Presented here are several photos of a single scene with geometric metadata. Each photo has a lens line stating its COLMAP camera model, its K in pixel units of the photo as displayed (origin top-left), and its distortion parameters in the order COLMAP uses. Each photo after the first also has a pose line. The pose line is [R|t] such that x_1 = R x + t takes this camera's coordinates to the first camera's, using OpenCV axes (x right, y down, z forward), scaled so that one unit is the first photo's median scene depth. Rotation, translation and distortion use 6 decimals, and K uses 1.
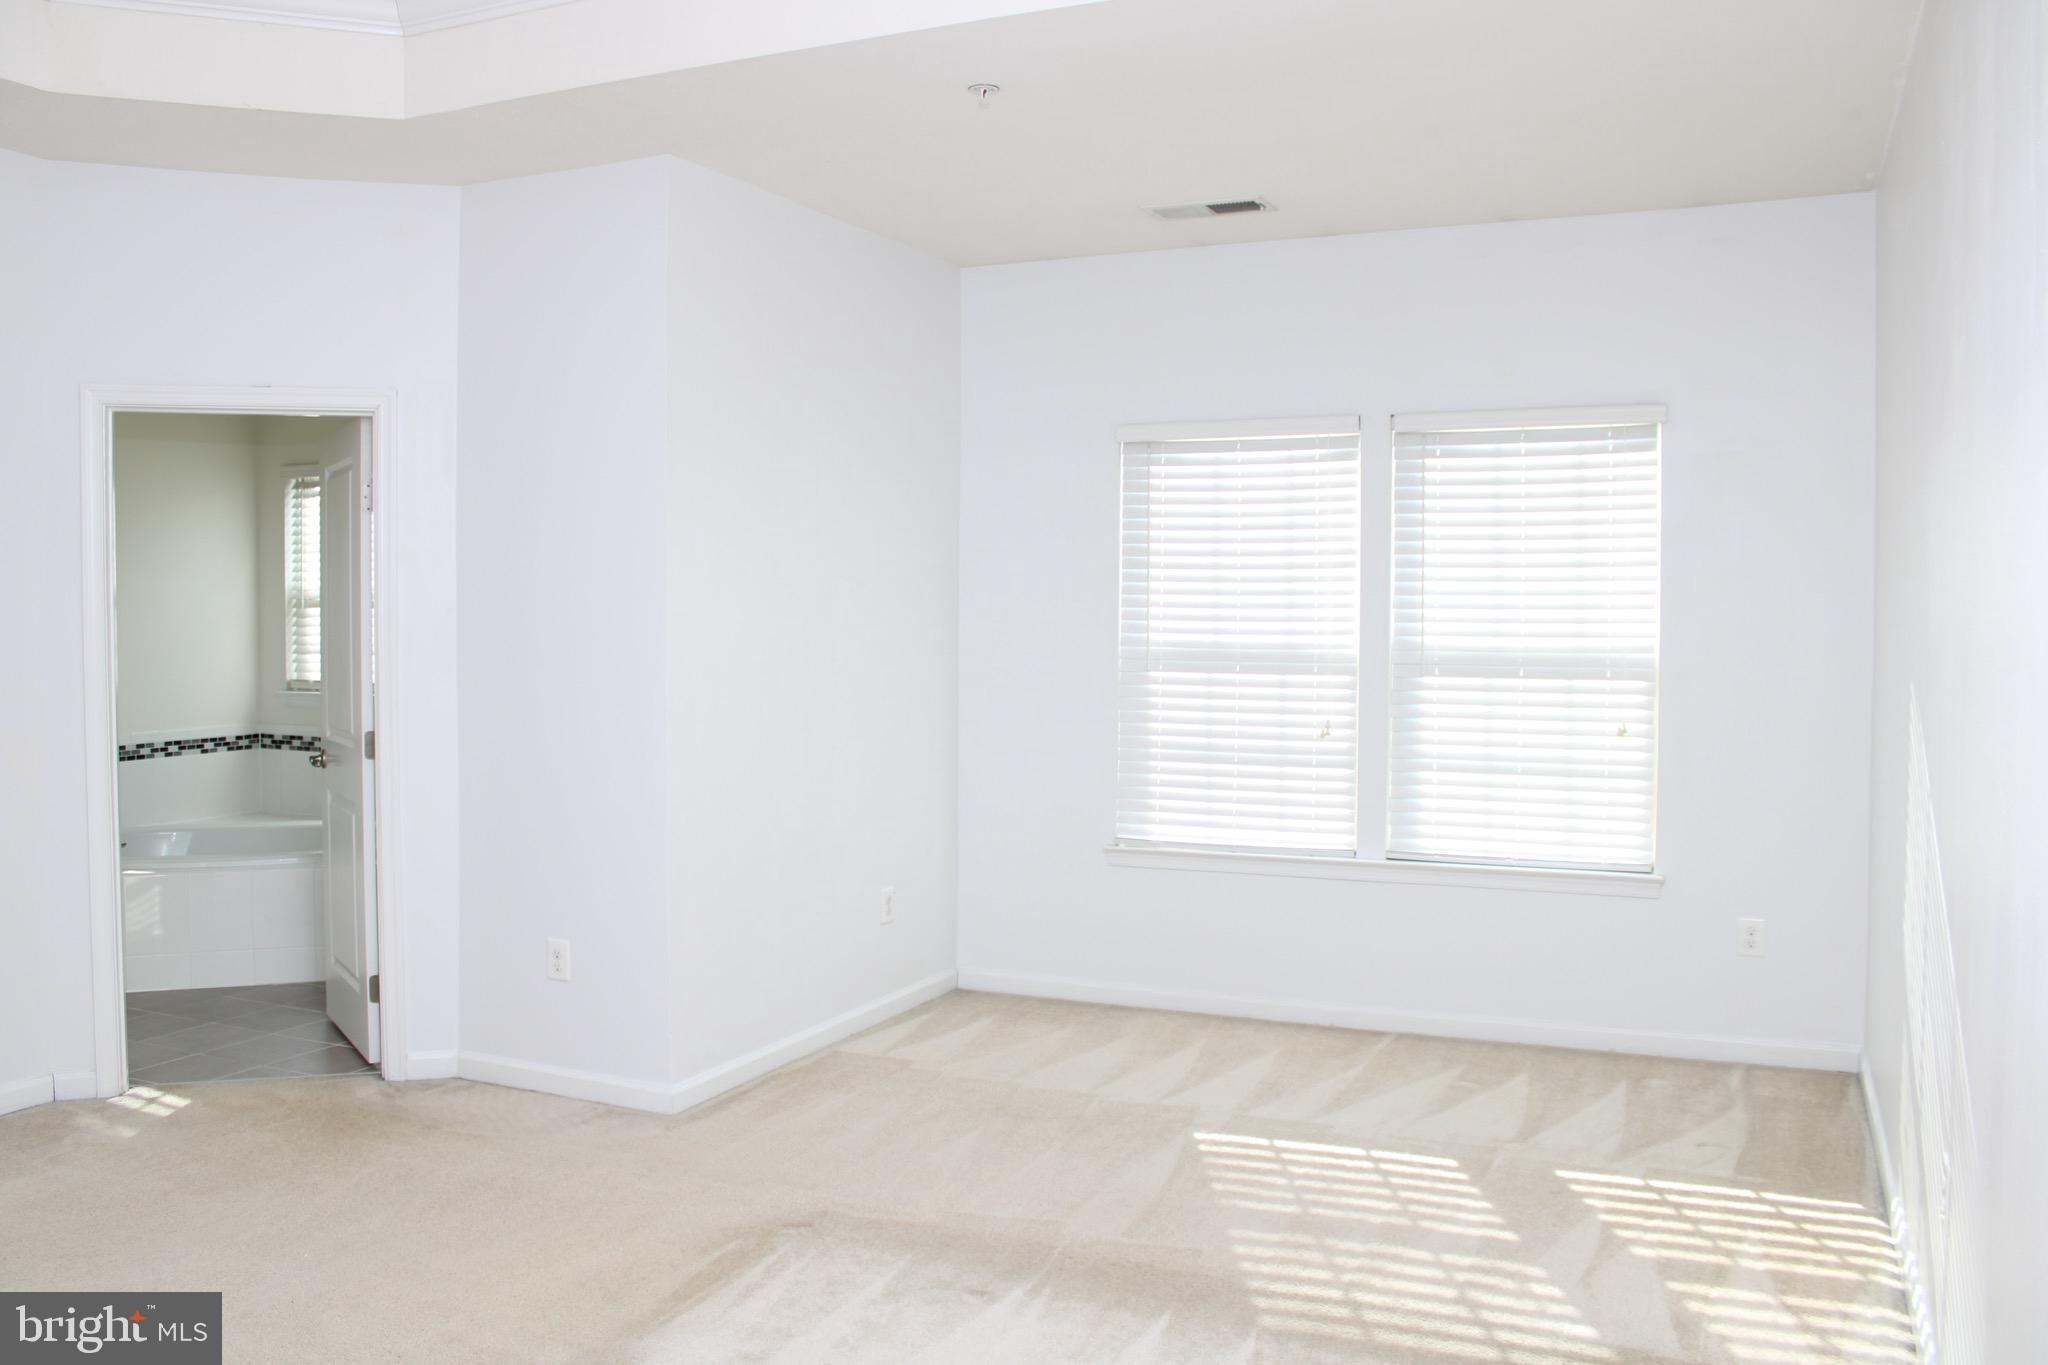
lens RADIAL K [[1699.6, 0, 1024.0], [0, 1699.6, 682.5], [0, 0, 1]] dist [-0.175567, 0.166082]
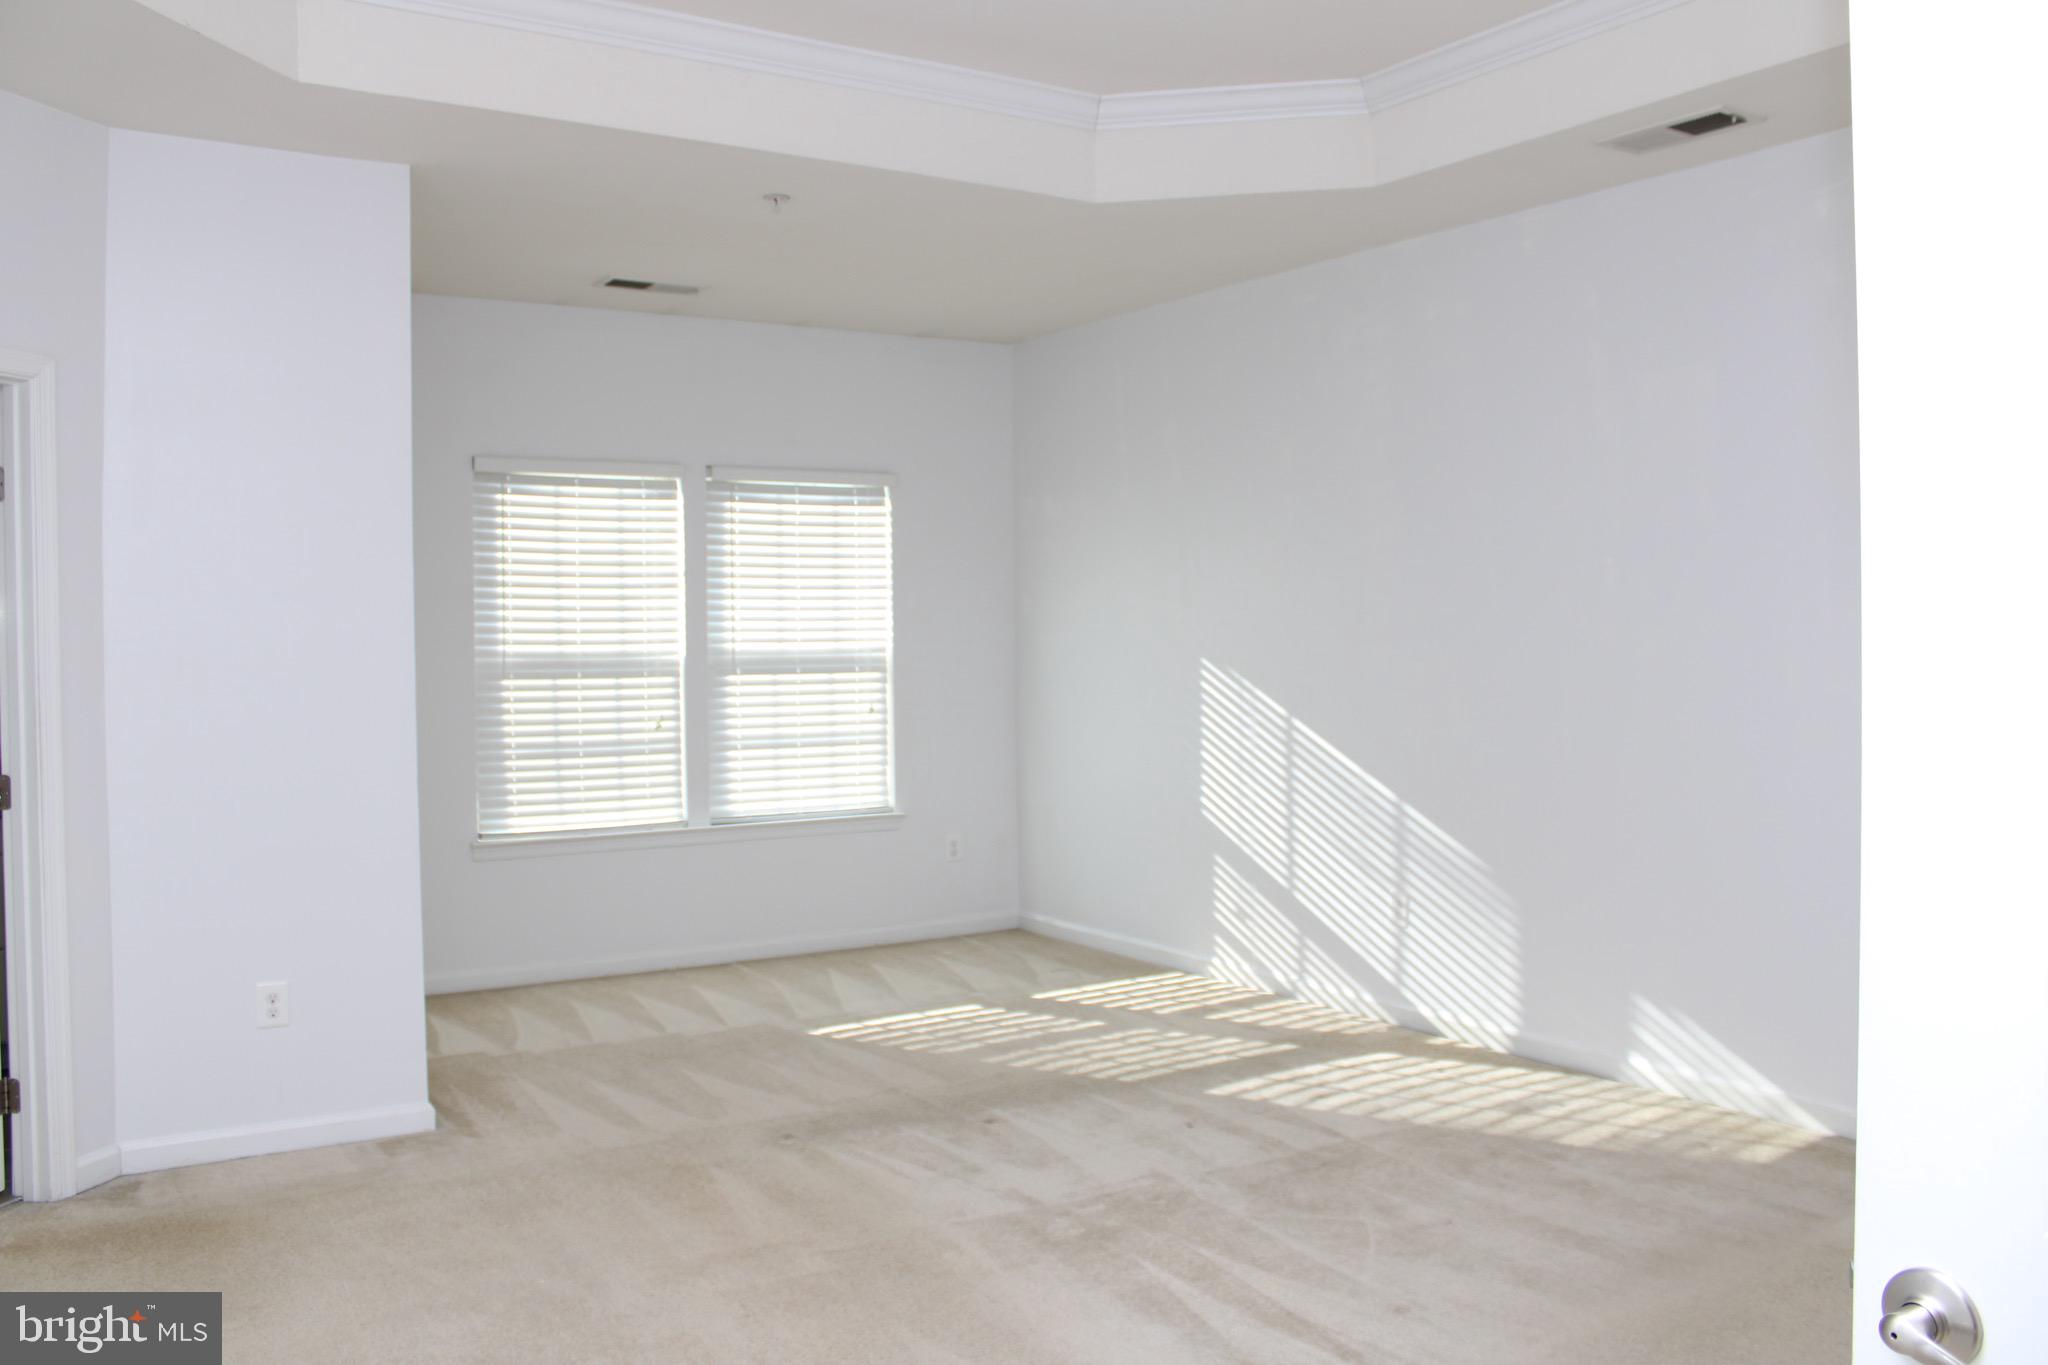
lens RADIAL K [[1699.6, 0, 1024.0], [0, 1699.6, 682.5], [0, 0, 1]] dist [-0.175567, 0.166082]
pose [[0.525332, -0.025148, 0.850526, -0.712488], [0.049919, 0.998752, -0.001302, 0.014258], [-0.849432, 0.043142, 0.525932, 0.149196]]
